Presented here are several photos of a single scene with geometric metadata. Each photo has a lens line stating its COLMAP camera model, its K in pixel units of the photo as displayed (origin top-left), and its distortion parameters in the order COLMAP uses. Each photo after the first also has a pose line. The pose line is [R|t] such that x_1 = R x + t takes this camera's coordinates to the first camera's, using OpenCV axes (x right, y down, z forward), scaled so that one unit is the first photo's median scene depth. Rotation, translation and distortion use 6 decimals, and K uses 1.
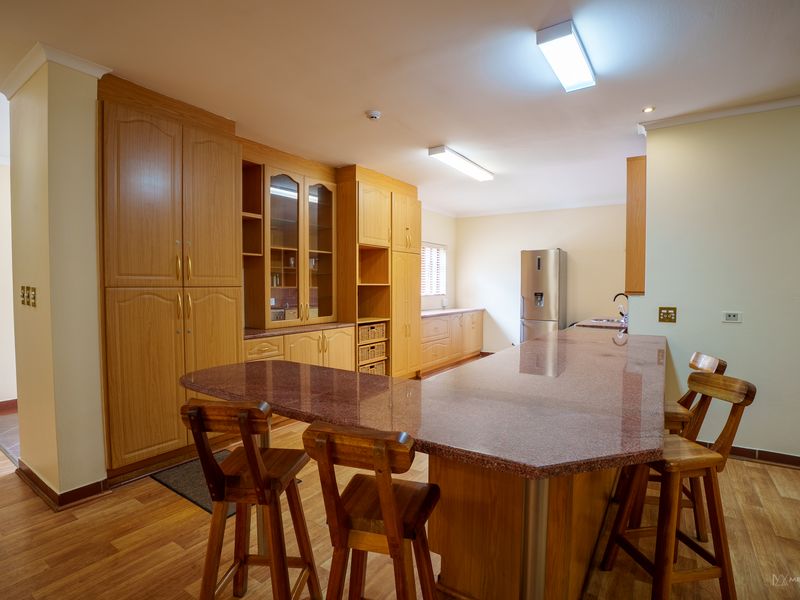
lens RADIAL K [[411.1, 0, 400.0], [0, 411.1, 300.0], [0, 0, 1]] dist [-0.000212, 0.000073]
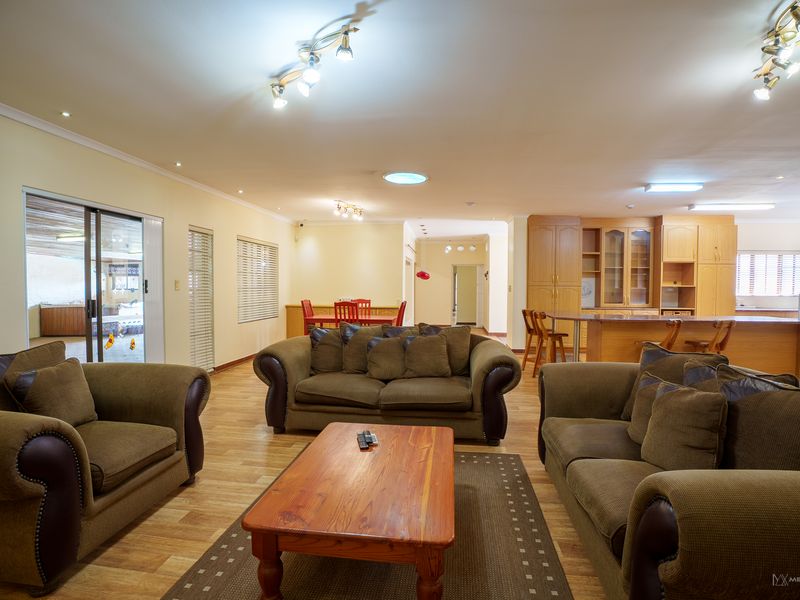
lens RADIAL K [[411.1, 0, 400.0], [0, 411.1, 300.0], [0, 0, 1]] dist [-0.000212, 0.000073]
pose [[0.439598, 0.034501, -0.897532, 0.917260], [-0.041917, 0.998961, 0.017870, 0.034560], [0.897216, 0.029766, 0.440587, -0.688307]]
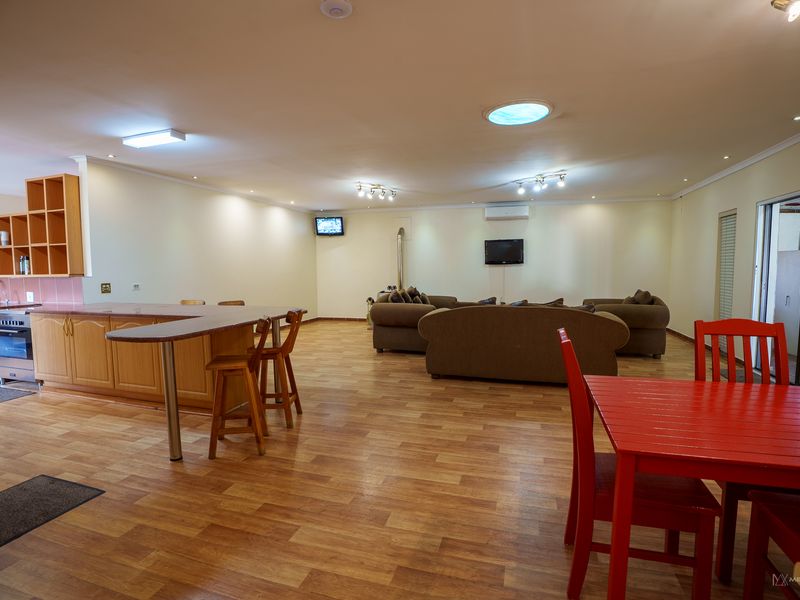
lens RADIAL K [[411.1, 0, 400.0], [0, 411.1, 300.0], [0, 0, 1]] dist [-0.000212, 0.000073]
pose [[-0.269723, -0.081885, 0.959450, -1.391162], [0.034218, 0.994934, 0.094533, -0.034811], [-0.962330, 0.058329, -0.265555, 0.446594]]
